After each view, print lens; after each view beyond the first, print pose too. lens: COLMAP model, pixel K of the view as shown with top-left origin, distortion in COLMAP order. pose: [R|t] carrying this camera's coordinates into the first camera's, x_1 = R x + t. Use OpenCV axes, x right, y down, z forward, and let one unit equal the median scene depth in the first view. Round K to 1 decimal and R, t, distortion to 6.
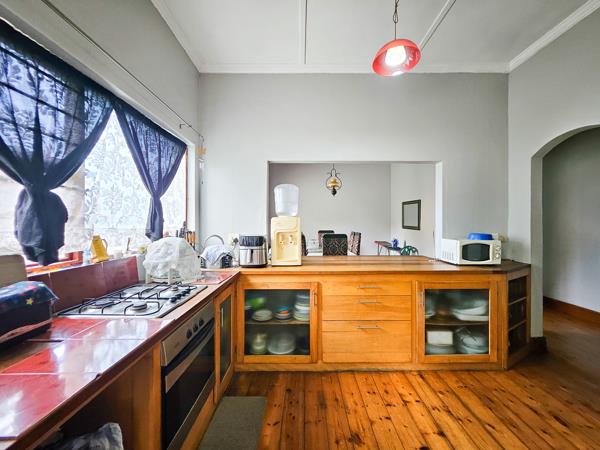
lens RADIAL K [[244.5, 0, 301.5], [0, 244.5, 221.8], [0, 0, 1]] dist [0.002365, 0.000150]
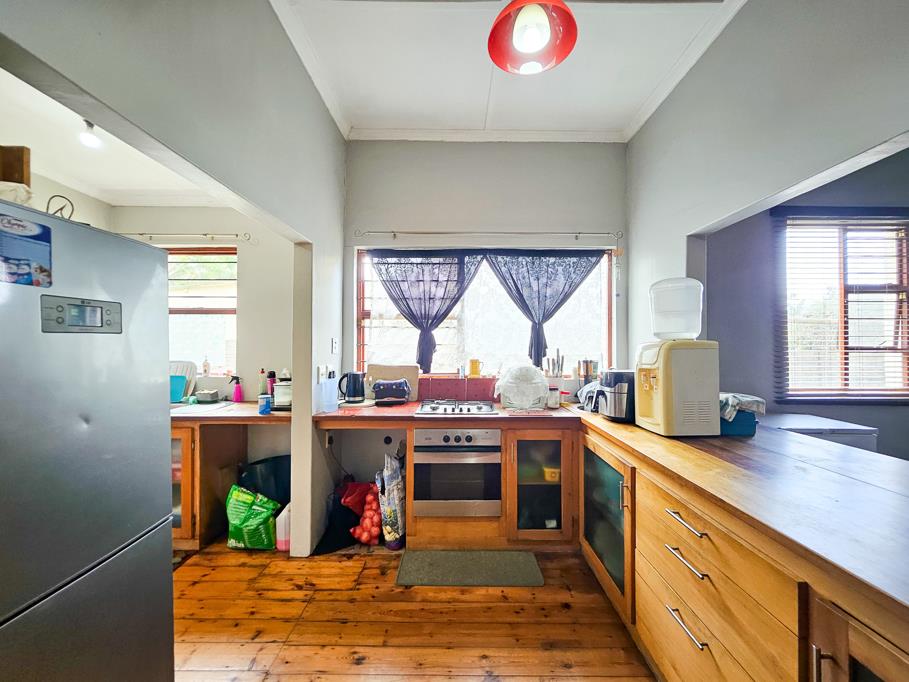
lens RADIAL K [[370.5, 0, 456.0], [0, 370.5, 345.7], [0, 0, 1]] dist [0.002365, 0.000150]
pose [[-0.004988, -0.013900, -0.999891, 1.187848], [0.001167, 0.999903, -0.013906, 0.007261], [0.999987, -0.001236, -0.004971, 0.884760]]
